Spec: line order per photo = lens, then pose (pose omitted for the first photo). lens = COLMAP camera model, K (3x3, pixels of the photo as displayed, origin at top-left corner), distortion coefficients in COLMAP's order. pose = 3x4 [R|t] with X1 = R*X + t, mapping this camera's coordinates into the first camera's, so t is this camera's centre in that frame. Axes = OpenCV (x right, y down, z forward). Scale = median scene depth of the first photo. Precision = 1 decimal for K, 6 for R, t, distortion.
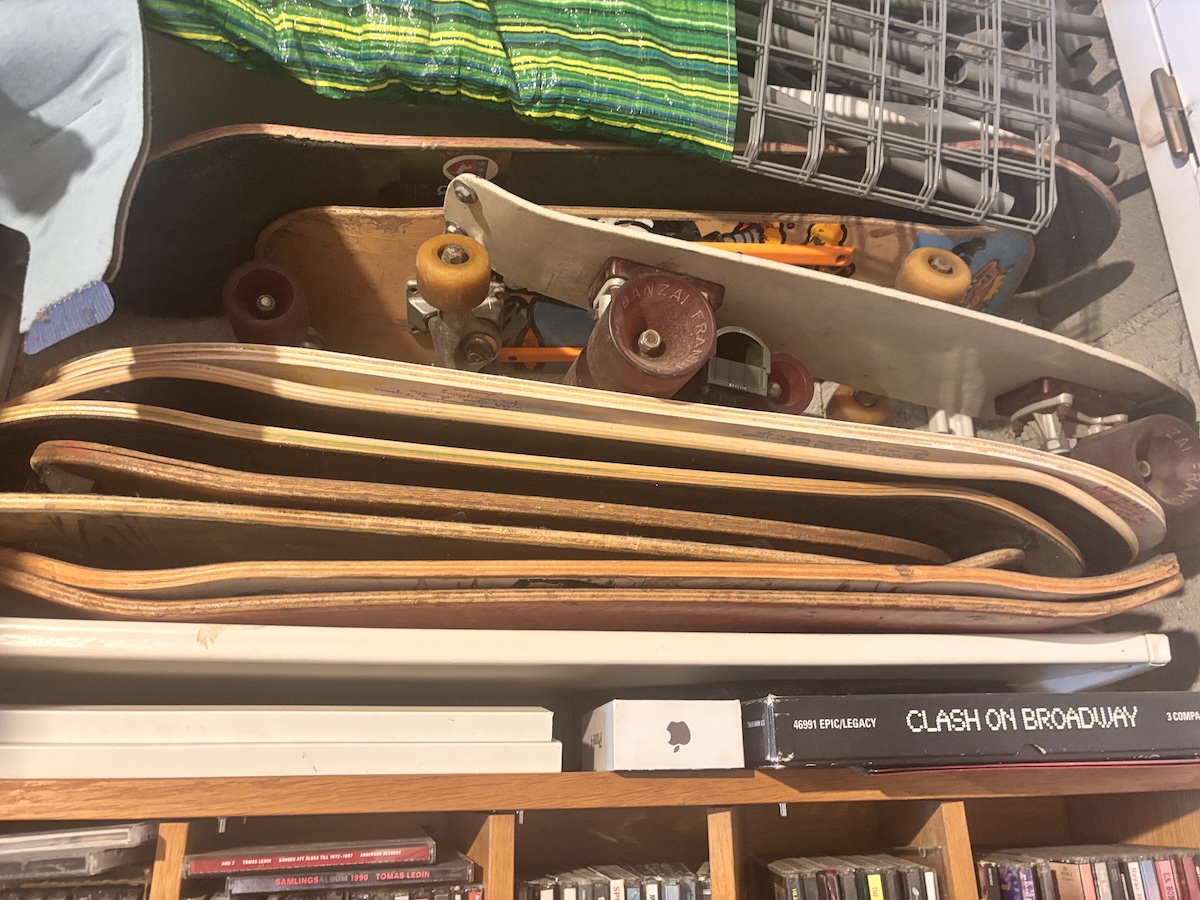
lens RADIAL K [[912.5, 0, 600.0], [0, 912.5, 450.0], [0, 0, 1]] dist [0.069534, -0.100915]
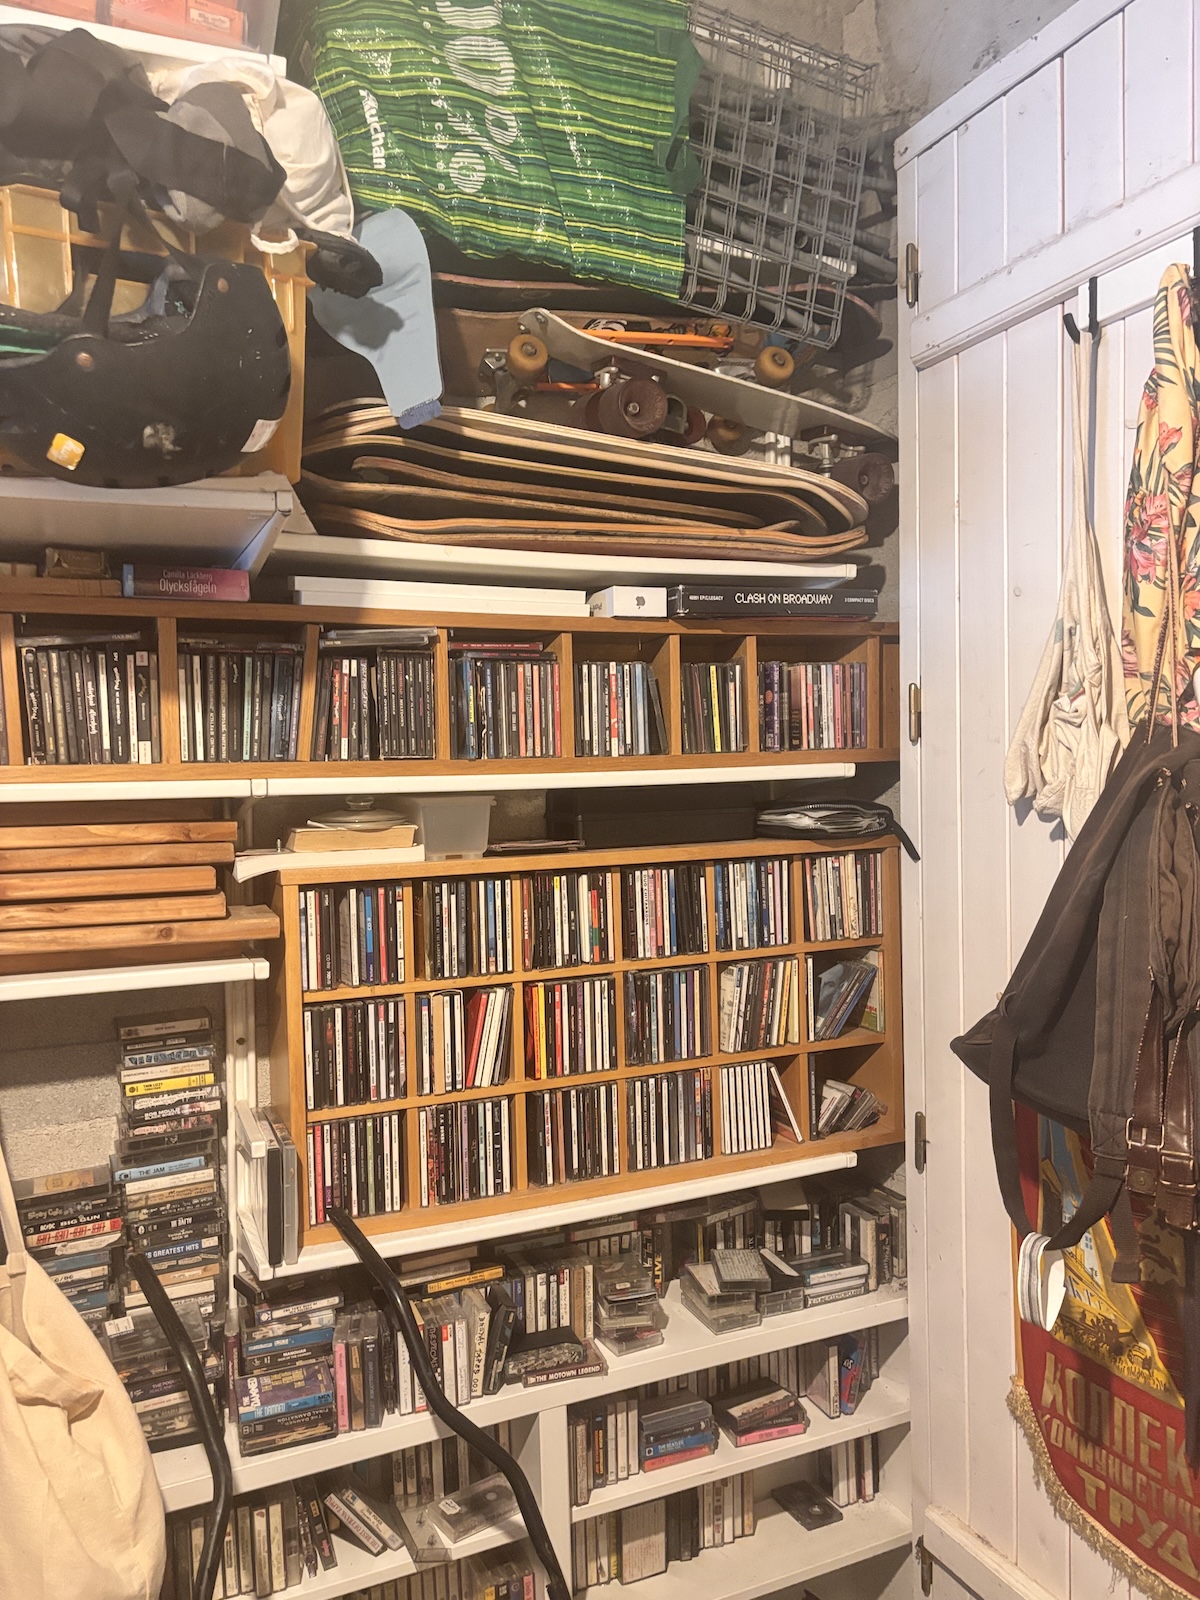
lens RADIAL K [[1216.7, 0, 600.0], [0, 1216.7, 800.0], [0, 0, 1]] dist [0.069534, -0.100915]
pose [[0.977675, -0.011369, 0.209813, -0.591764], [-0.066132, 0.931141, 0.358612, -0.282422], [-0.199442, -0.364482, 0.909602, -1.737919]]
